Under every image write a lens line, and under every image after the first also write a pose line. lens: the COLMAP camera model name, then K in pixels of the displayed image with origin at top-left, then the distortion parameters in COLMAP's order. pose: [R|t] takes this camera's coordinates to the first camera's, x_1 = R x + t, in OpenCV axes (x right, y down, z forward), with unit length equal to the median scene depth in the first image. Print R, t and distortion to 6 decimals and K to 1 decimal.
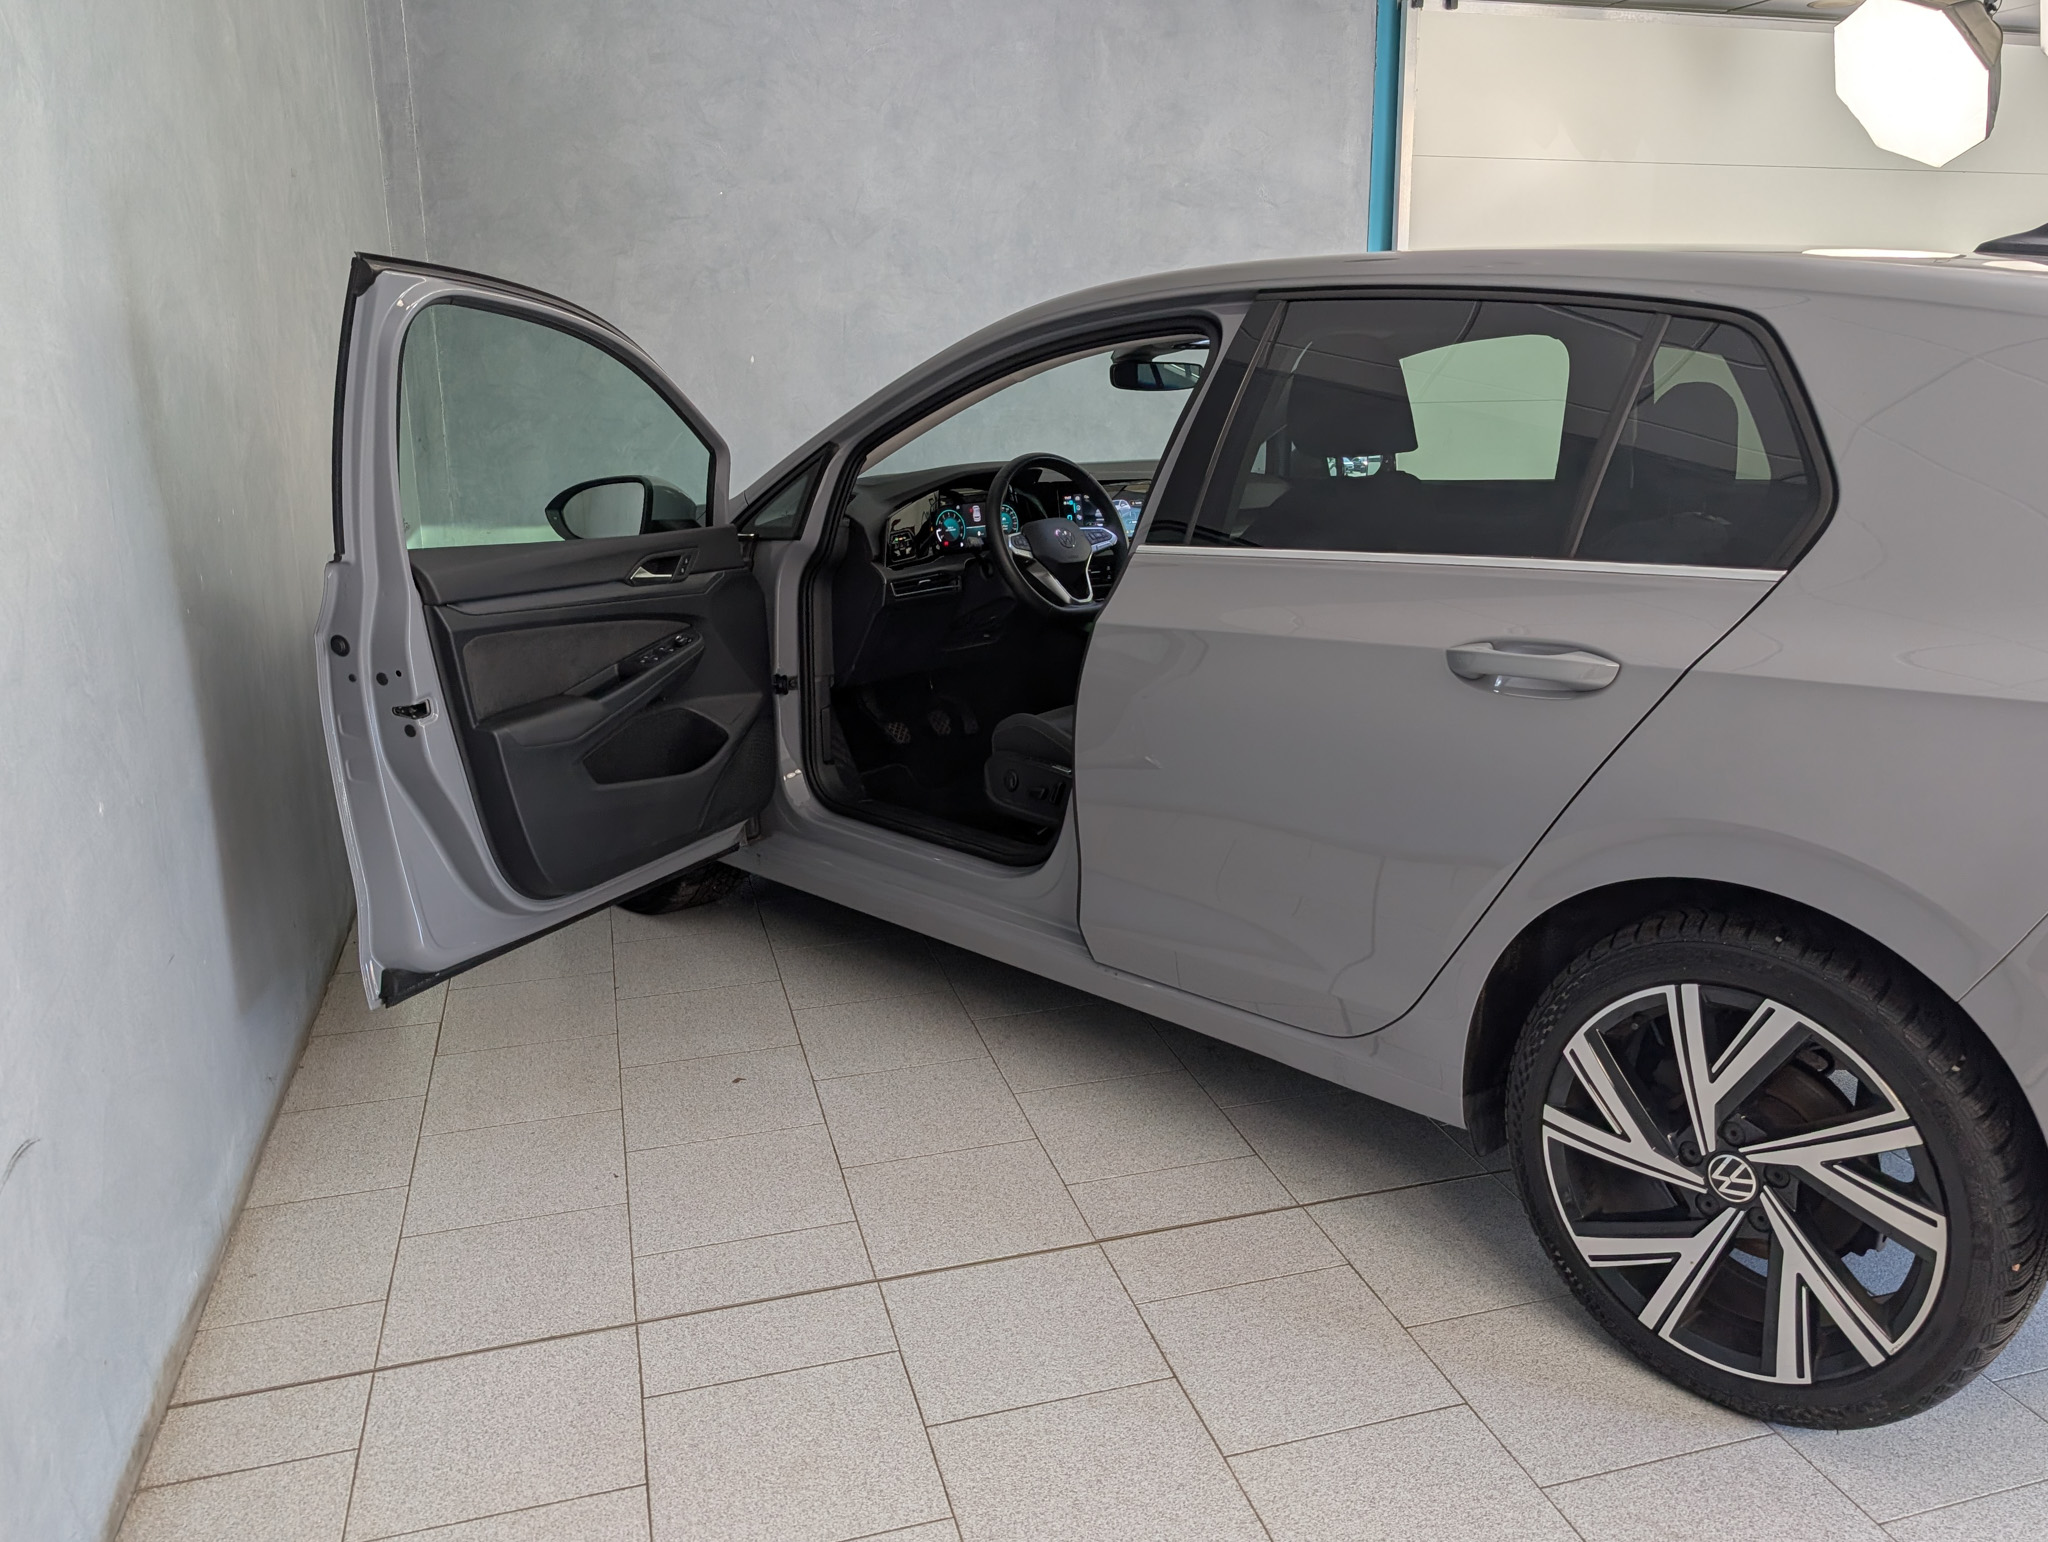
lens RADIAL K [[1518.8, 0, 1024.0], [0, 1518.8, 771.0], [0, 0, 1]] dist [0.000777, -0.005341]
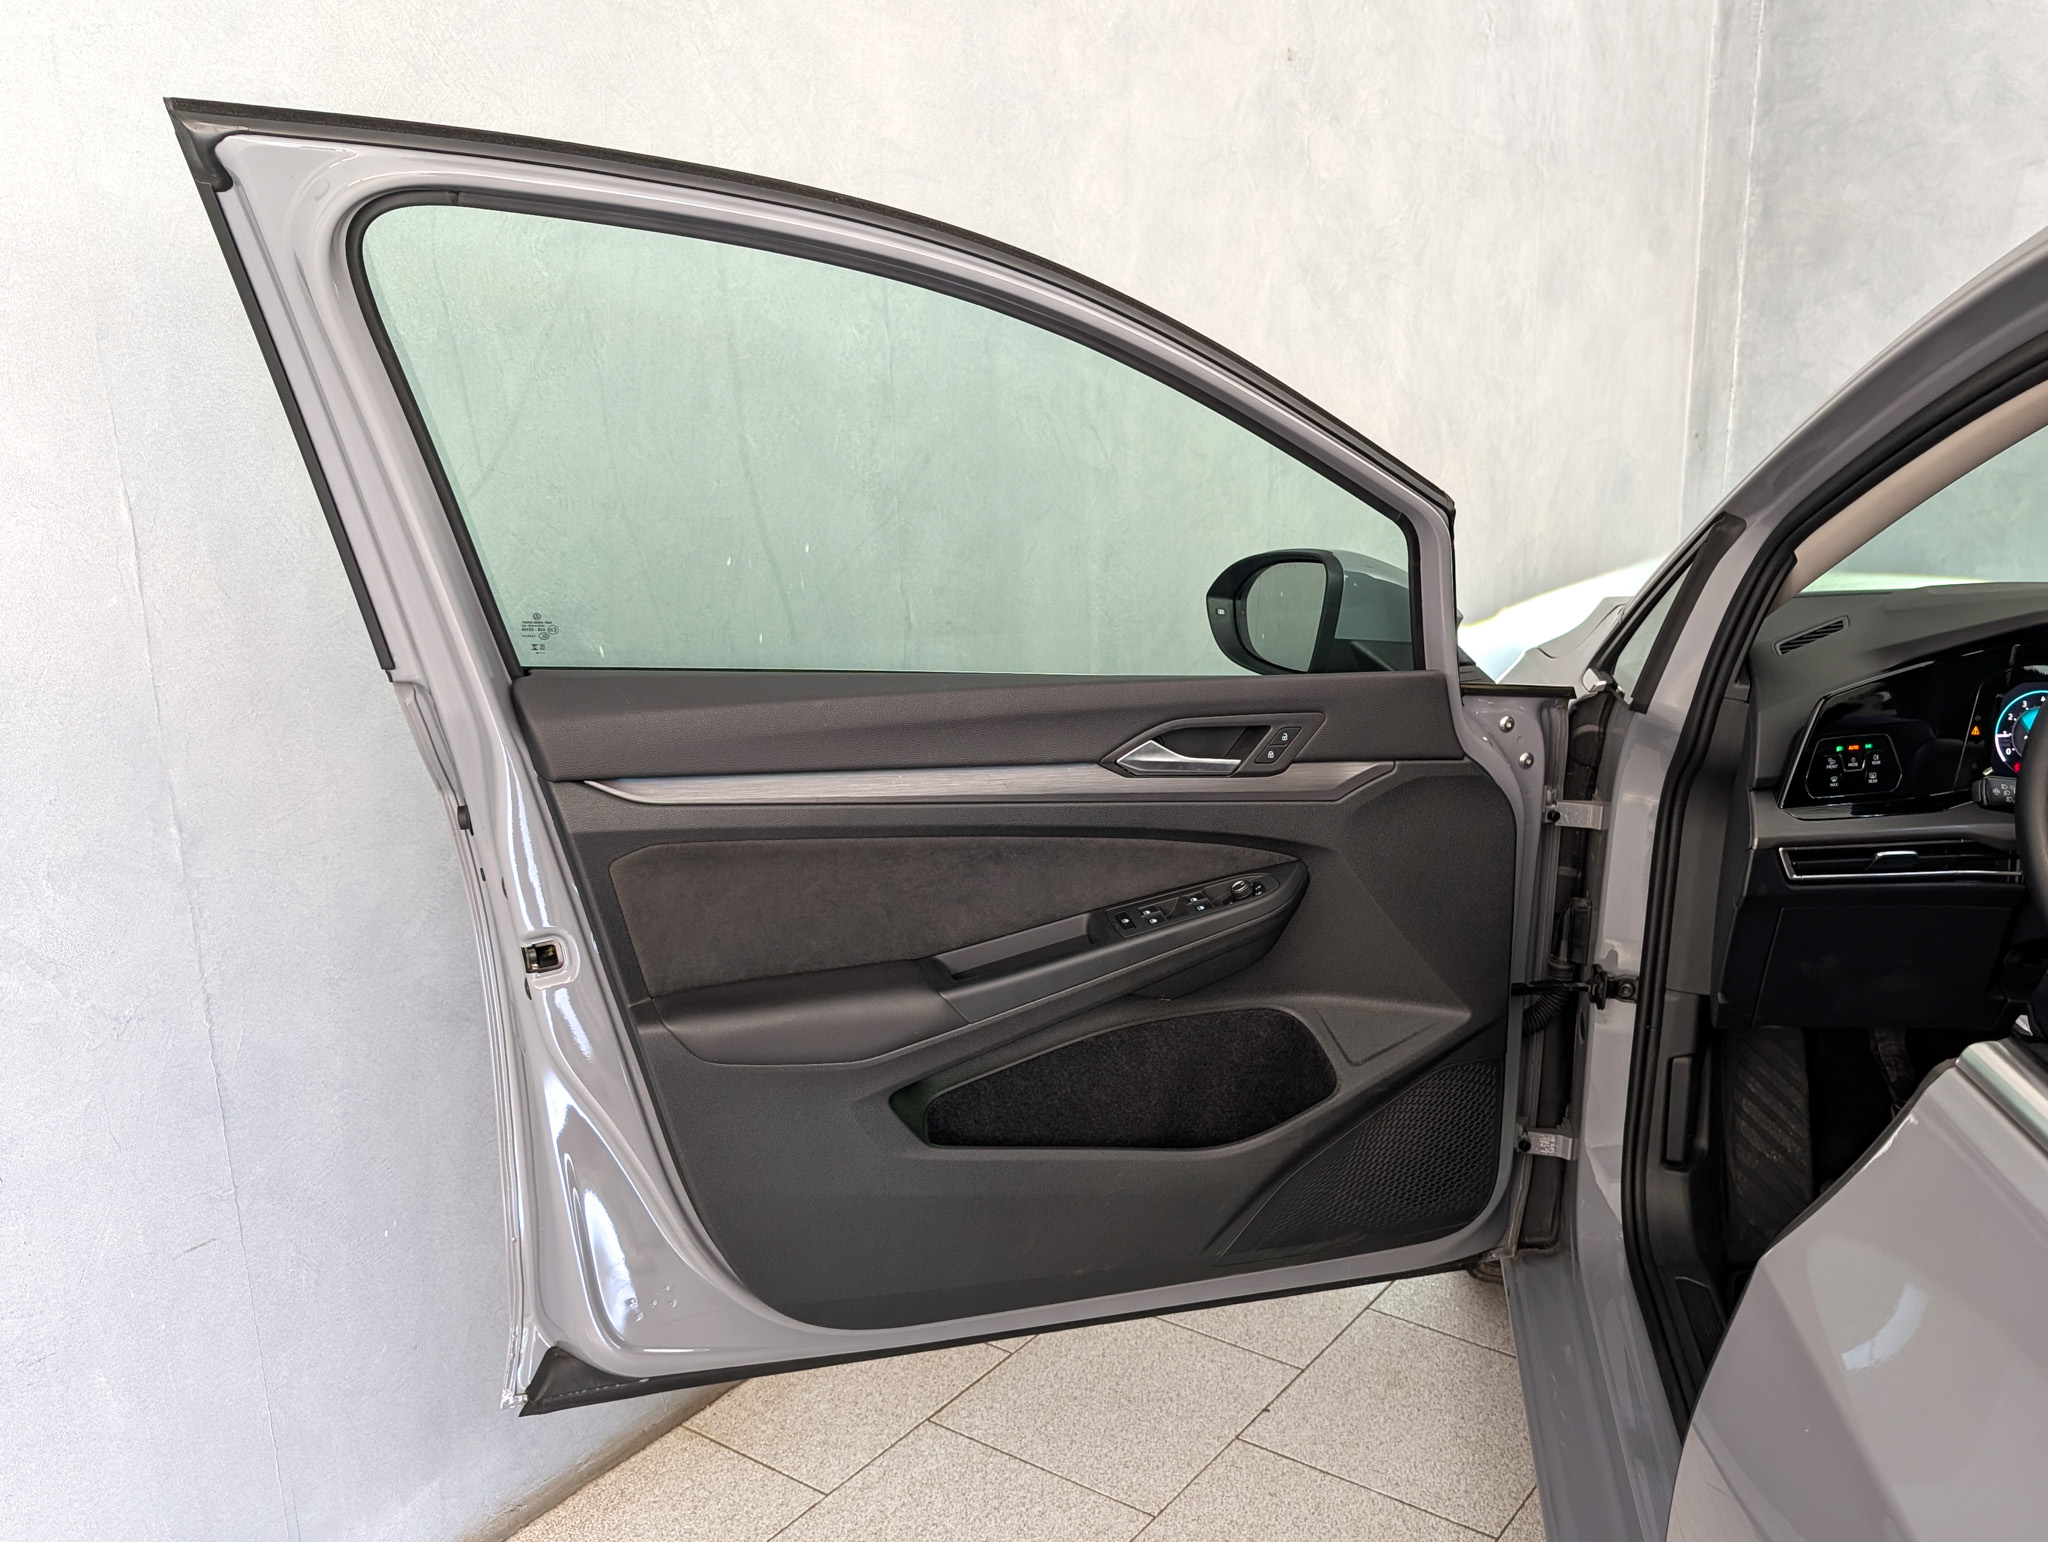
lens RADIAL K [[1699.1, 0, 1239.6], [0, 1699.1, 827.7], [0, 0, 1]] dist [-0.005635, 0.002019]
pose [[0.679003, 0.213377, -0.702442, 0.140537], [-0.198013, 0.974598, 0.104643, -0.142818], [0.706927, 0.068040, 0.704006, 0.524343]]
